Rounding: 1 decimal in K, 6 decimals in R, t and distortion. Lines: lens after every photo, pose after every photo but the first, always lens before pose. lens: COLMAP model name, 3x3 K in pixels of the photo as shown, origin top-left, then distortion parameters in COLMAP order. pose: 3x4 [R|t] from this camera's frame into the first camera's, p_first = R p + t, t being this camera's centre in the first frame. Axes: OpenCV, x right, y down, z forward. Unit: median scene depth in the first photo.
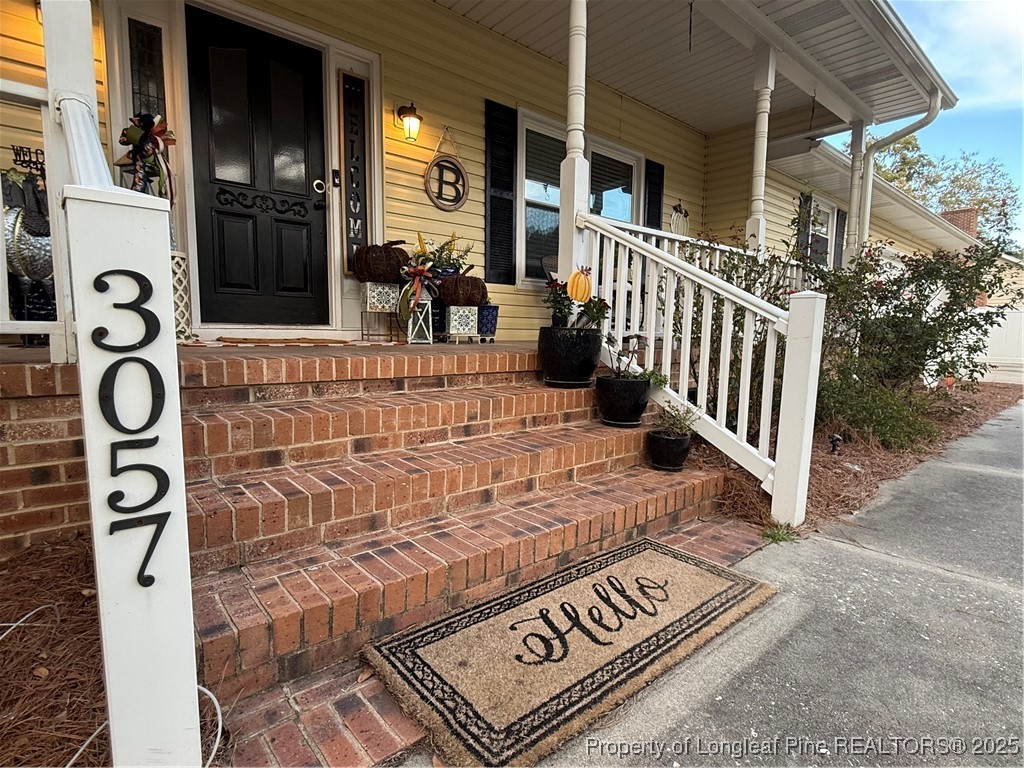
lens RADIAL K [[519.7, 0, 512.0], [0, 519.7, 384.0], [0, 0, 1]] dist [0.000342, 0.000160]
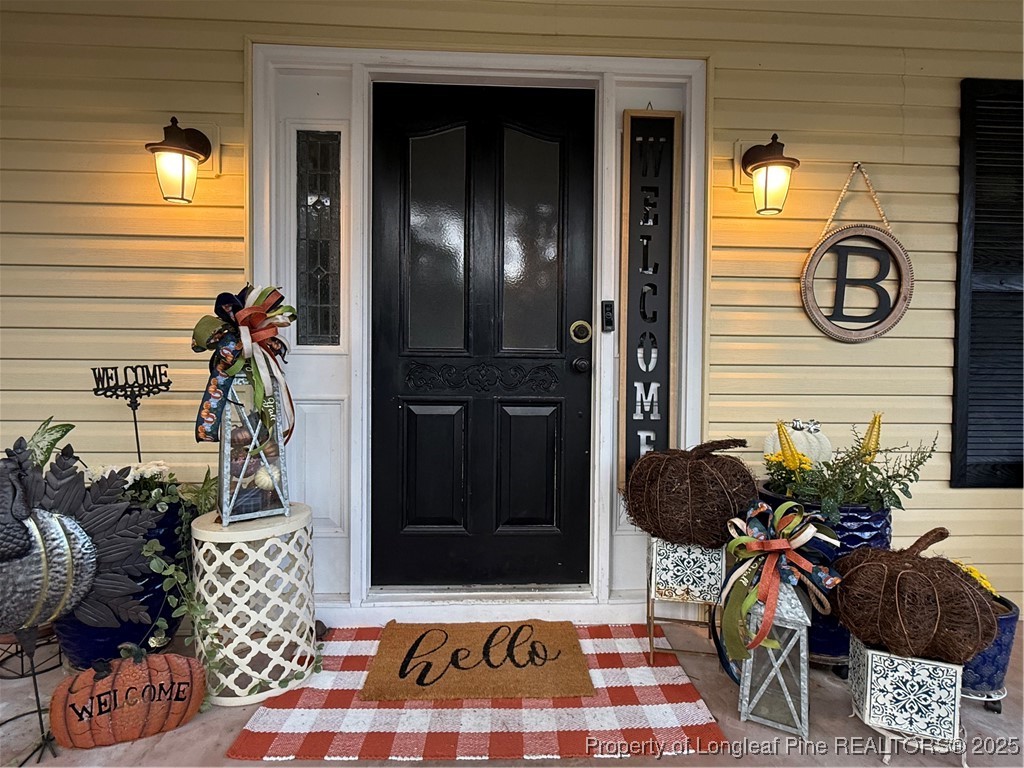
lens RADIAL K [[538.3, 0, 512.0], [0, 538.3, 384.0], [0, 0, 1]] dist [-0.001806, 0.000194]
pose [[0.789950, 0.010463, -0.613081, -0.080100], [-0.066194, 0.995466, -0.068300, -0.269732], [0.609587, 0.094536, 0.787062, 0.497669]]
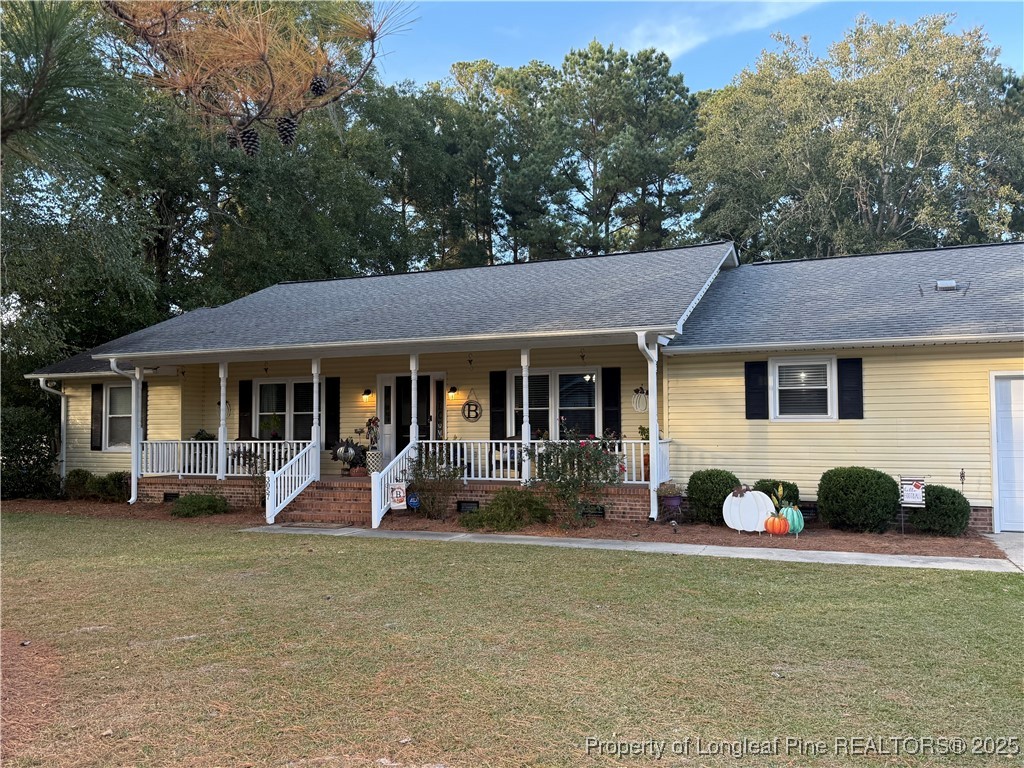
lens RADIAL K [[833.9, 0, 512.0], [0, 833.9, 384.0], [0, 0, 1]] dist [0.001199, -0.000018]
pose [[0.449732, -0.065926, -0.890727, 3.754730], [-0.082678, 0.989917, -0.115012, -0.086137], [0.889329, 0.125368, 0.439747, -0.611599]]
